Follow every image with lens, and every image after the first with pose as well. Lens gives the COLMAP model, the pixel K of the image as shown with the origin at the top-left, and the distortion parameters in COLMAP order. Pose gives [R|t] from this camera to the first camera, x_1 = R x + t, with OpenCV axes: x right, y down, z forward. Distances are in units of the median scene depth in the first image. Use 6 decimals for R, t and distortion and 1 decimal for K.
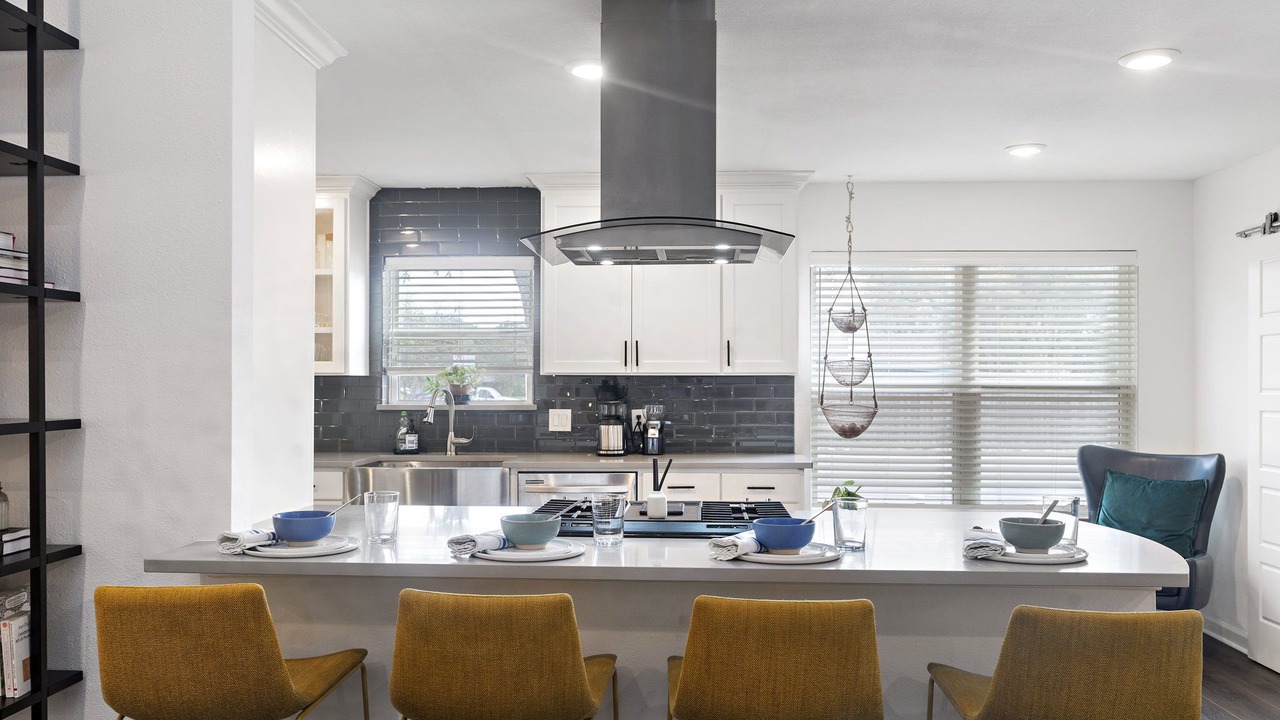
lens RADIAL K [[1022.7, 0, 640.5], [0, 1022.7, 367.5], [0, 0, 1]] dist [0.002403, -0.000807]
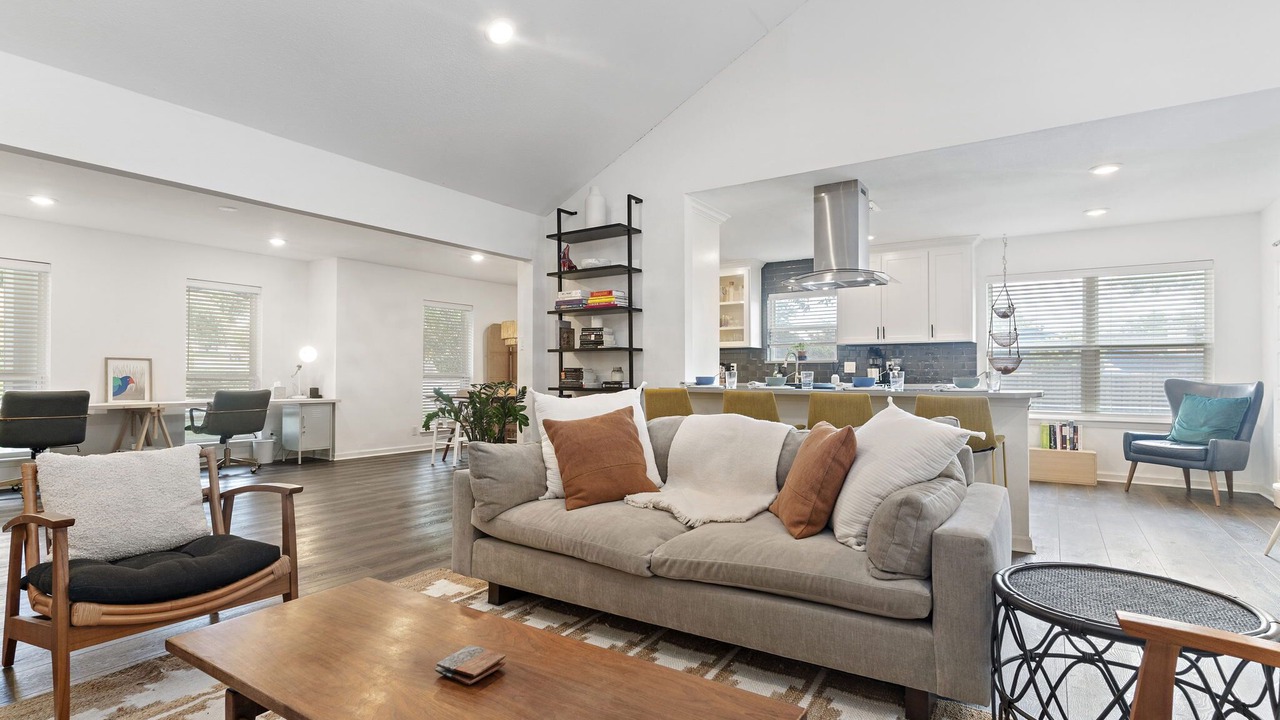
lens RADIAL K [[630.4, 0, 639.5], [0, 630.4, 366.4], [0, 0, 1]] dist [0.001448, 0.000353]
pose [[0.864999, -0.007459, -0.501719, 0.203434], [0.007156, 0.999971, -0.002528, 0.052449], [0.501723, -0.001404, 0.865027, -0.333741]]
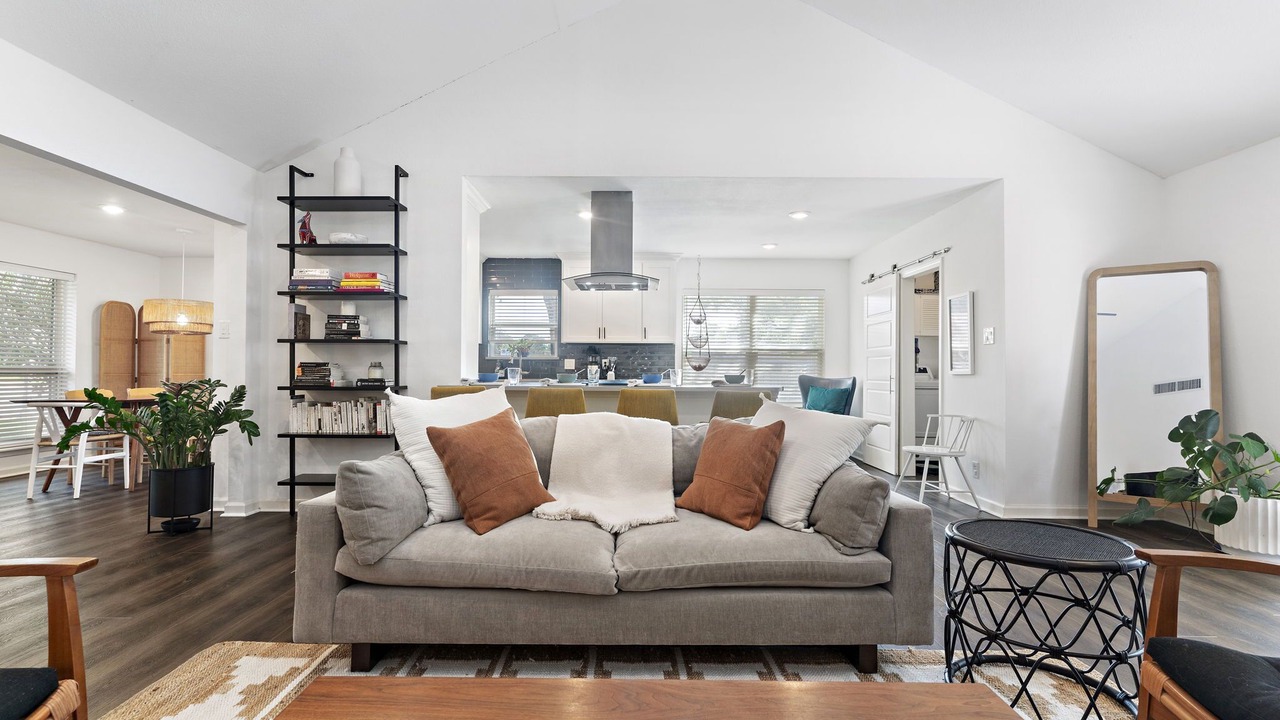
lens RADIAL K [[608.4, 0, 639.0], [0, 608.4, 362.7], [0, 0, 1]] dist [0.003093, 0.000400]
pose [[0.998722, 0.003833, 0.050389, 0.004722], [-0.003822, 0.999993, -0.000322, 0.050685], [-0.050390, 0.000129, 0.998730, -0.338399]]
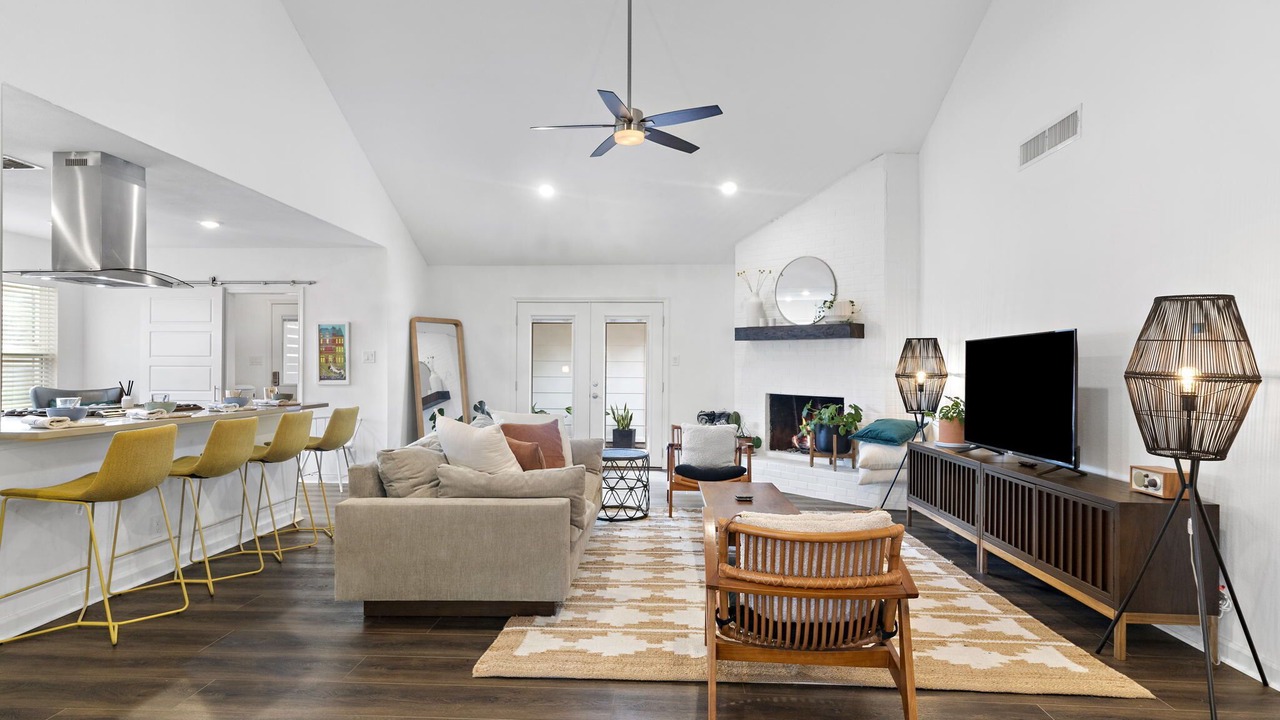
lens RADIAL K [[630.4, 0, 639.5], [0, 630.4, 366.4], [0, 0, 1]] dist [0.001448, 0.000353]
pose [[-0.013903, 0.000618, 0.999903, -0.668832], [-0.019385, 0.999812, -0.000887, 0.021689], [-0.999715, -0.019396, -0.013888, -0.027883]]
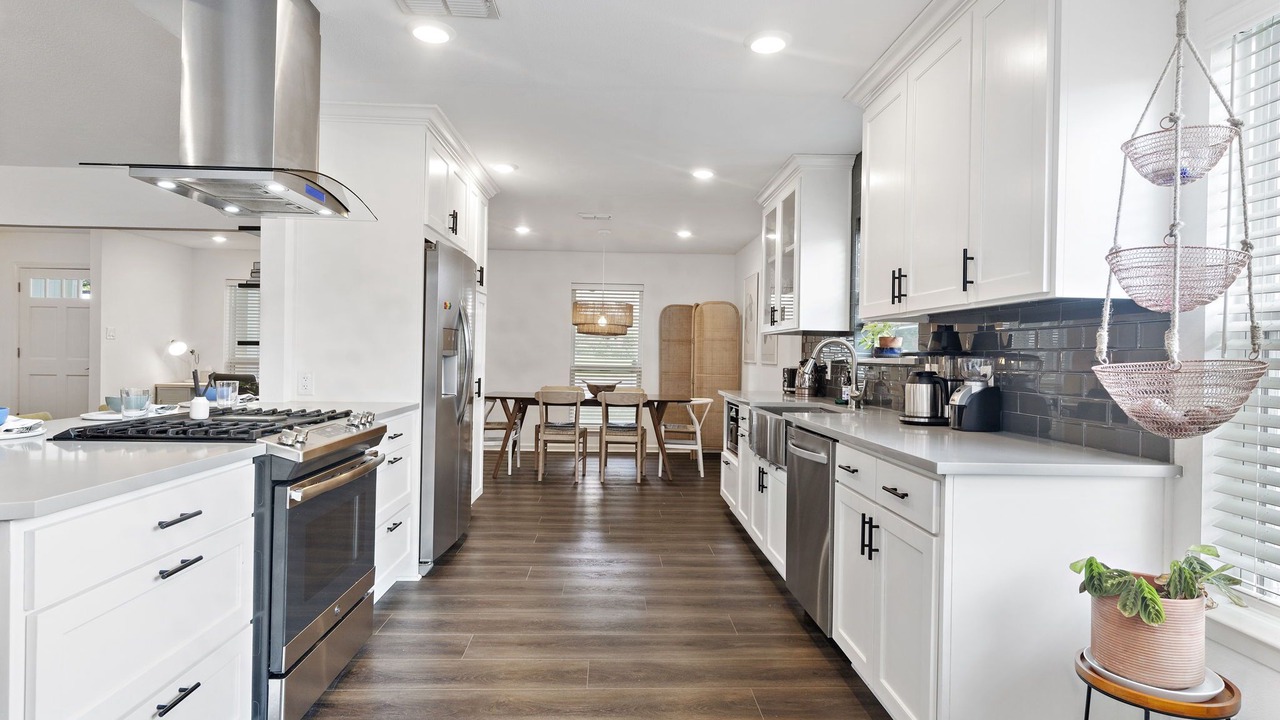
lens RADIAL K [[676.0, 0, 636.2], [0, 676.0, 360.6], [0, 0, 1]] dist [-0.023422, -0.000076]
pose [[0.084759, 0.009407, -0.996357, 0.454182], [-0.005200, 0.999946, 0.008998, 0.036303], [0.996388, 0.004418, 0.084803, 0.758845]]
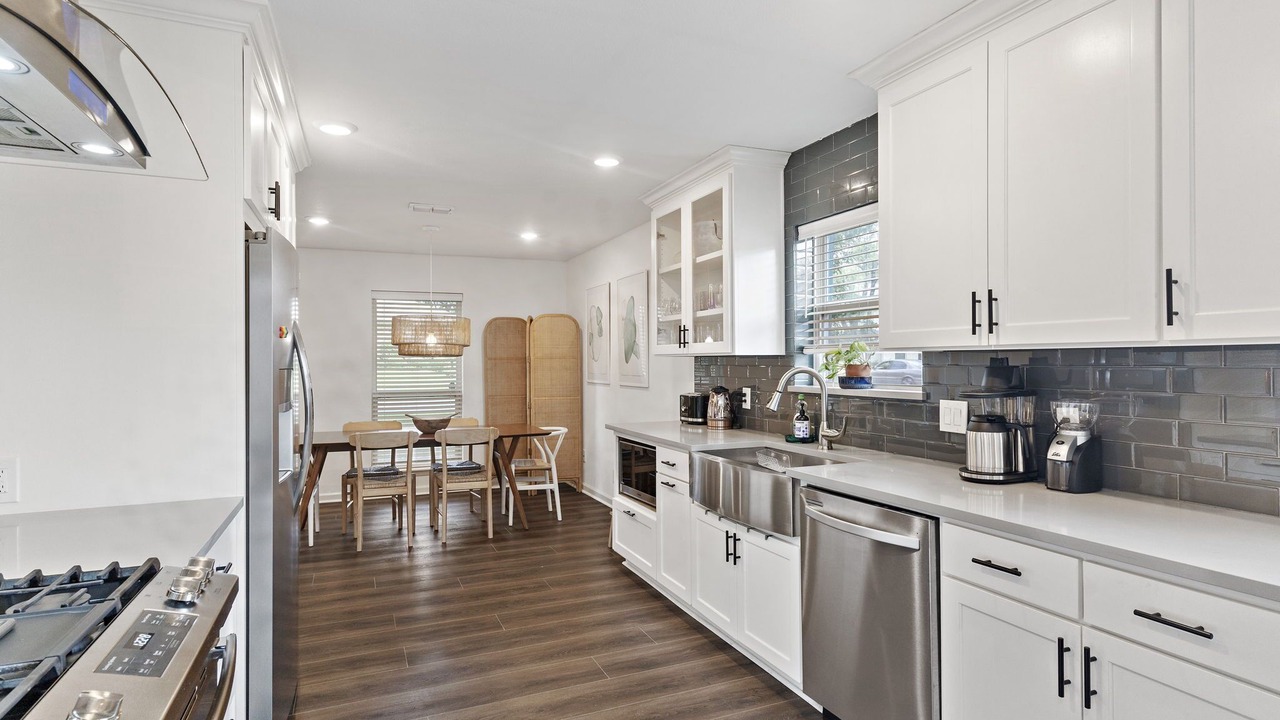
lens RADIAL K [[668.2, 0, 640.0], [0, 668.2, 360.0], [0, 0, 1]] dist [0.003442, 0.000043]
pose [[0.439501, -0.004865, -0.898229, 0.244184], [0.017612, 0.999840, 0.003202, 0.008861], [0.898070, -0.017227, 0.439516, 0.646790]]
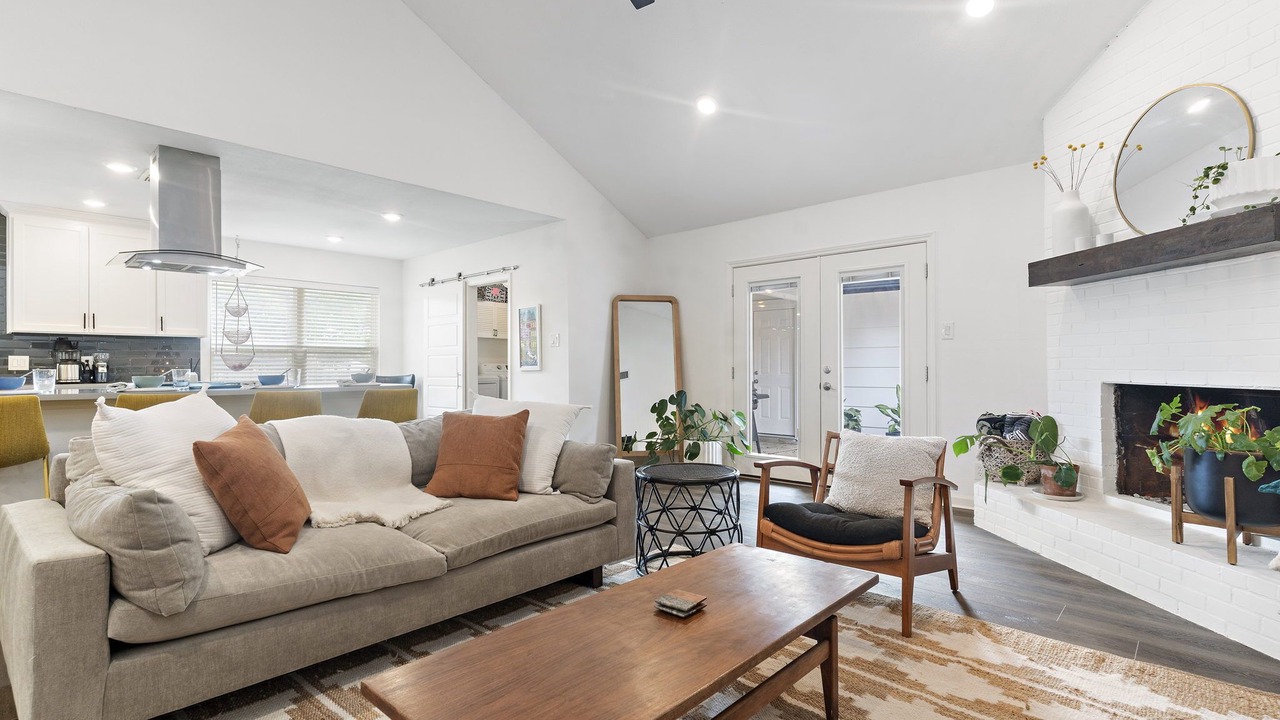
lens RADIAL K [[613.5, 0, 638.2], [0, 613.5, 365.7], [0, 0, 1]] dist [0.001411, 0.000323]
pose [[0.635794, -0.002619, 0.771854, -0.210993], [-0.003435, 0.999975, 0.006222, 0.049323], [-0.771851, -0.006607, 0.635769, -0.328175]]
